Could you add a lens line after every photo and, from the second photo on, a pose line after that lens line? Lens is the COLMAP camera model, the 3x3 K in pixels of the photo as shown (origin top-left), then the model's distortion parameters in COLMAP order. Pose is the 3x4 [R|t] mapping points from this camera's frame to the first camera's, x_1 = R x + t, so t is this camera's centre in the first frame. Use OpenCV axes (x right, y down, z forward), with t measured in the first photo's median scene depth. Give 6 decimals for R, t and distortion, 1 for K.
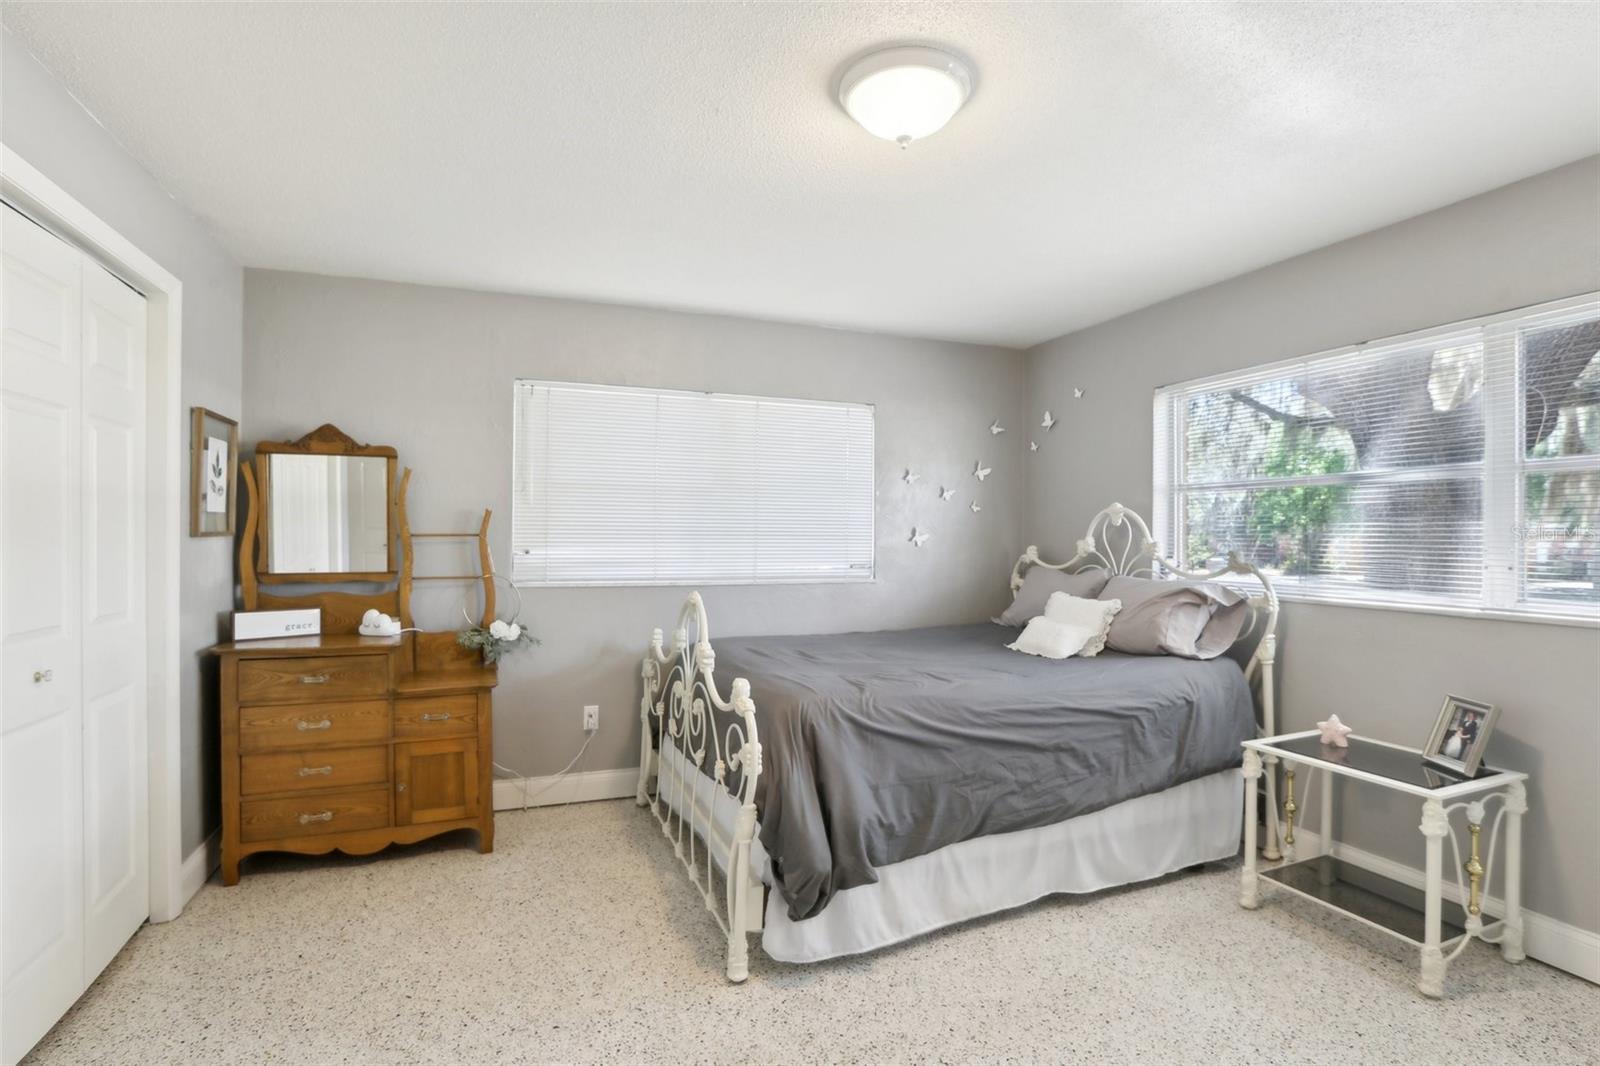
lens RADIAL K [[787.8, 0, 793.5], [0, 787.8, 532.1], [0, 0, 1]] dist [-0.061694, 0.029274]
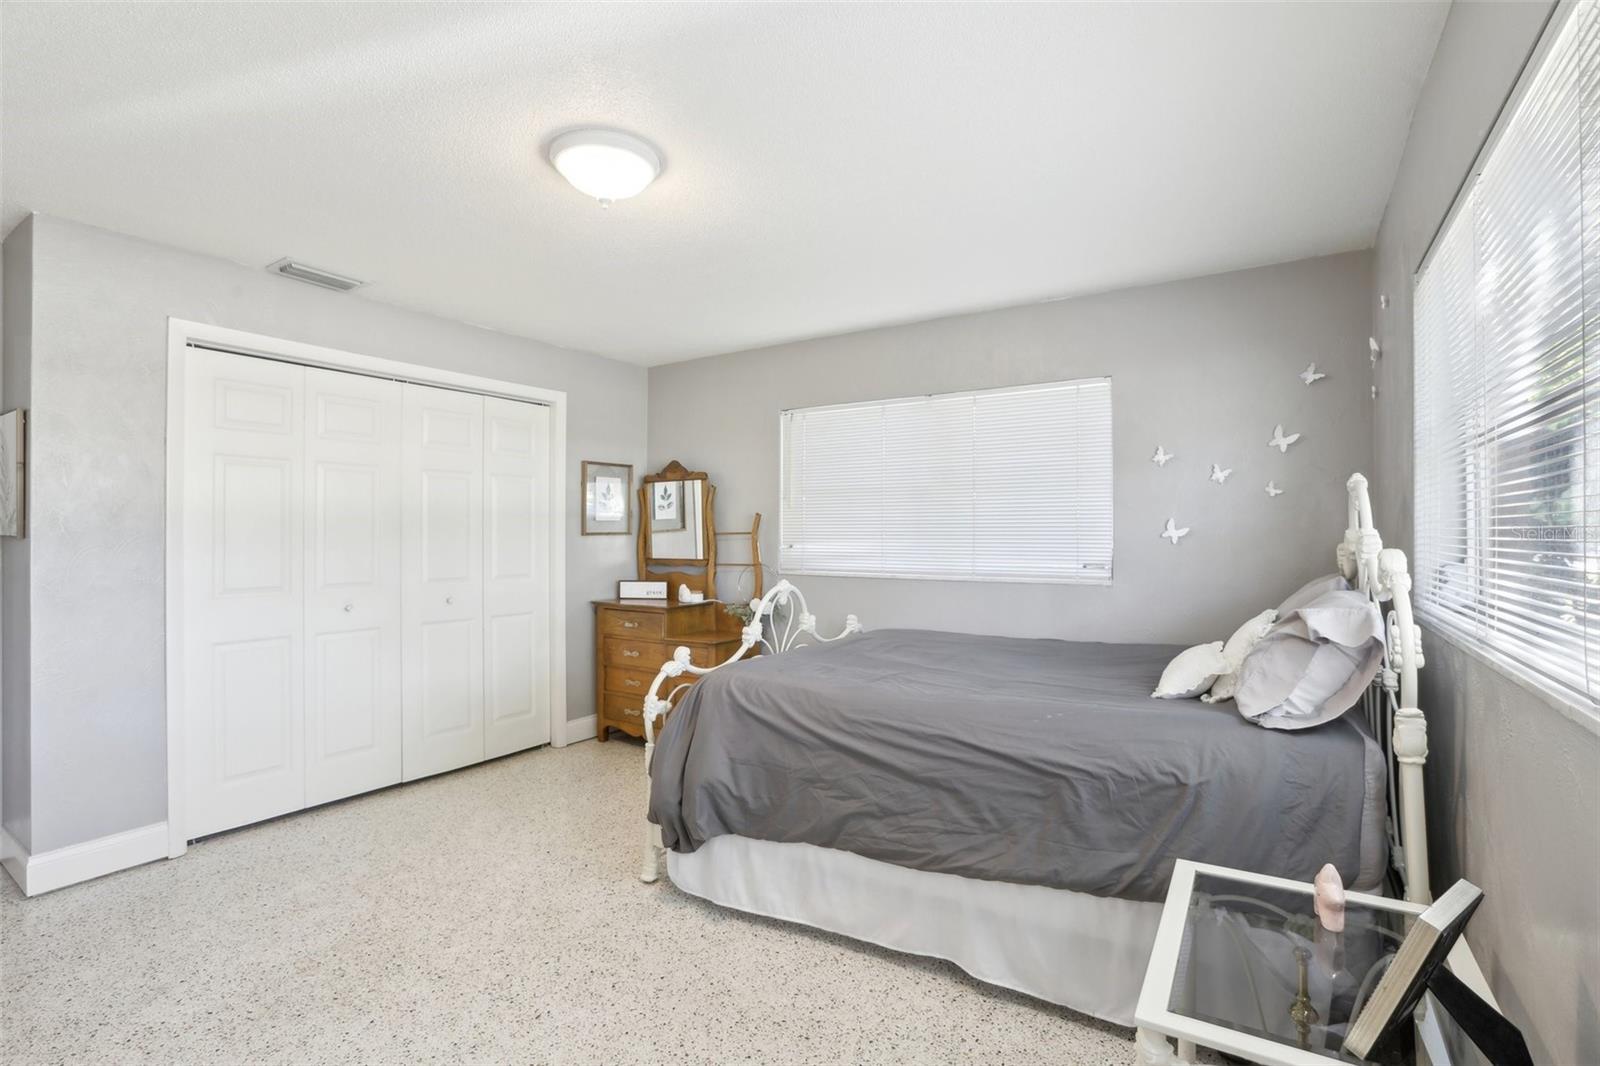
lens RADIAL K [[751.7, 0, 802.0], [0, 751.7, 537.3], [0, 0, 1]] dist [-0.061576, 0.028793]
pose [[0.578587, -0.004123, -0.815610, 0.862589], [0.007732, 0.999970, 0.000429, 0.014093], [0.815584, -0.006554, 0.578602, 0.409750]]
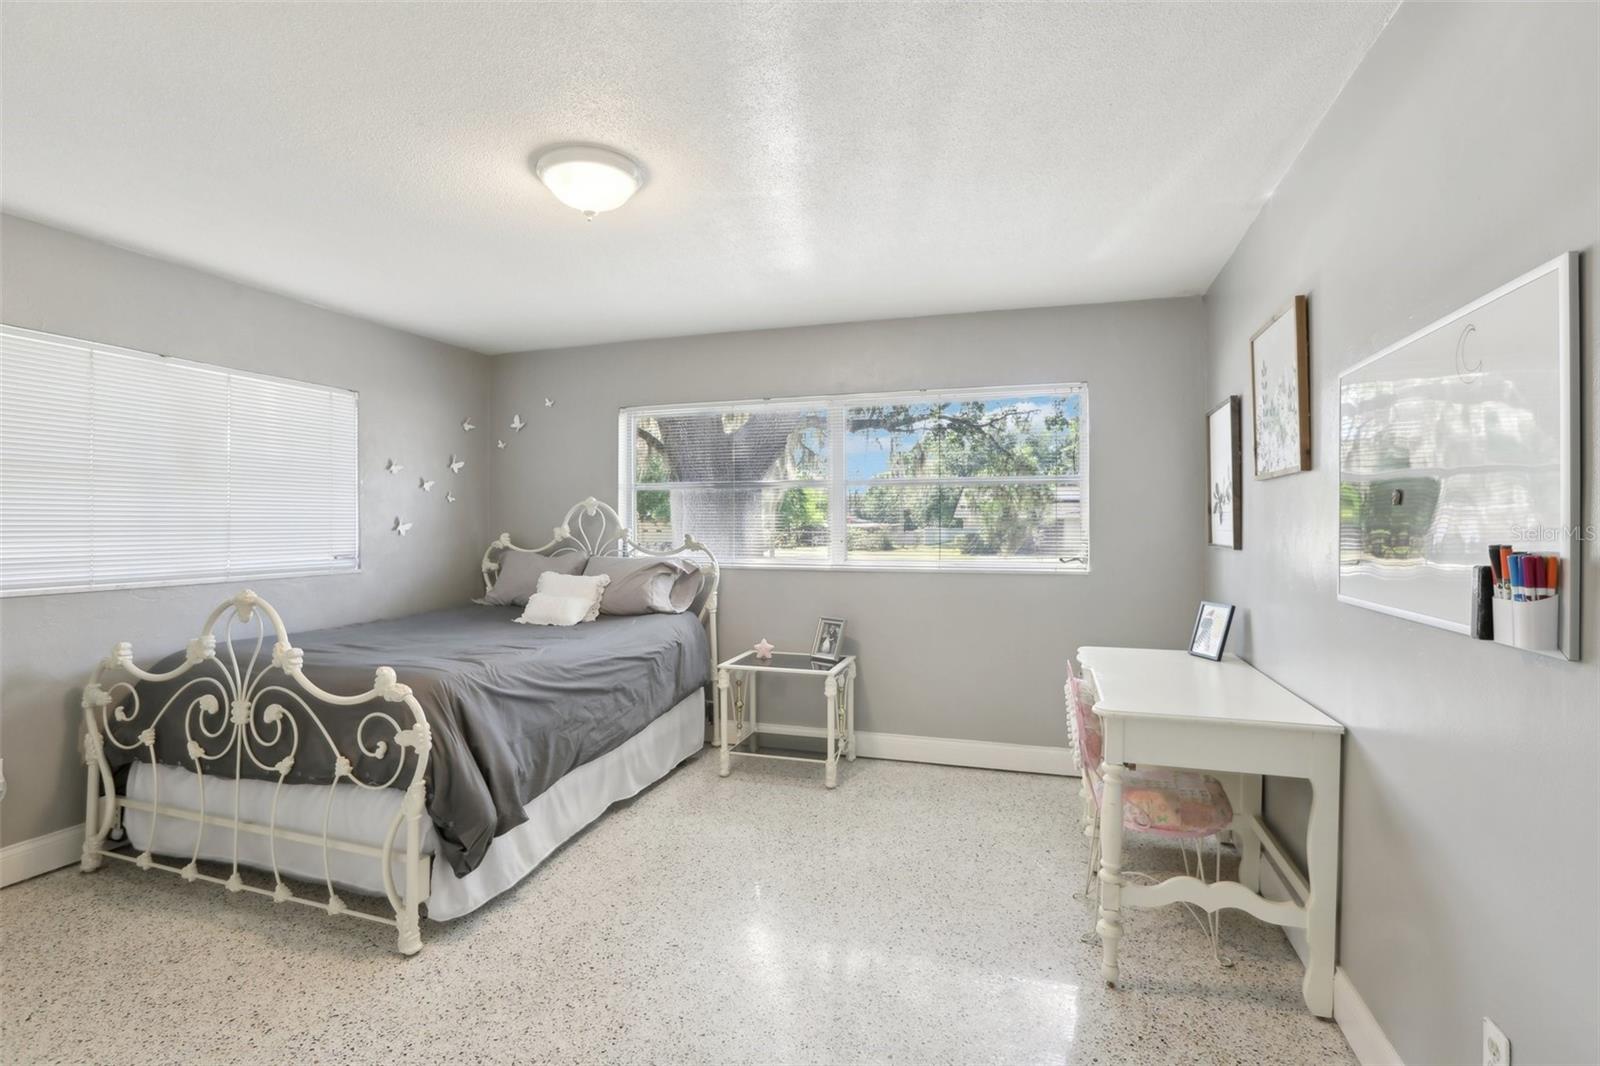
lens RADIAL K [[751.7, 0, 802.0], [0, 751.7, 537.3], [0, 0, 1]] dist [-0.061576, 0.028793]
pose [[0.636833, -0.019764, 0.770749, -0.393588], [0.001799, 0.999707, 0.024149, -0.002824], [-0.771000, -0.013992, 0.636681, -0.020018]]
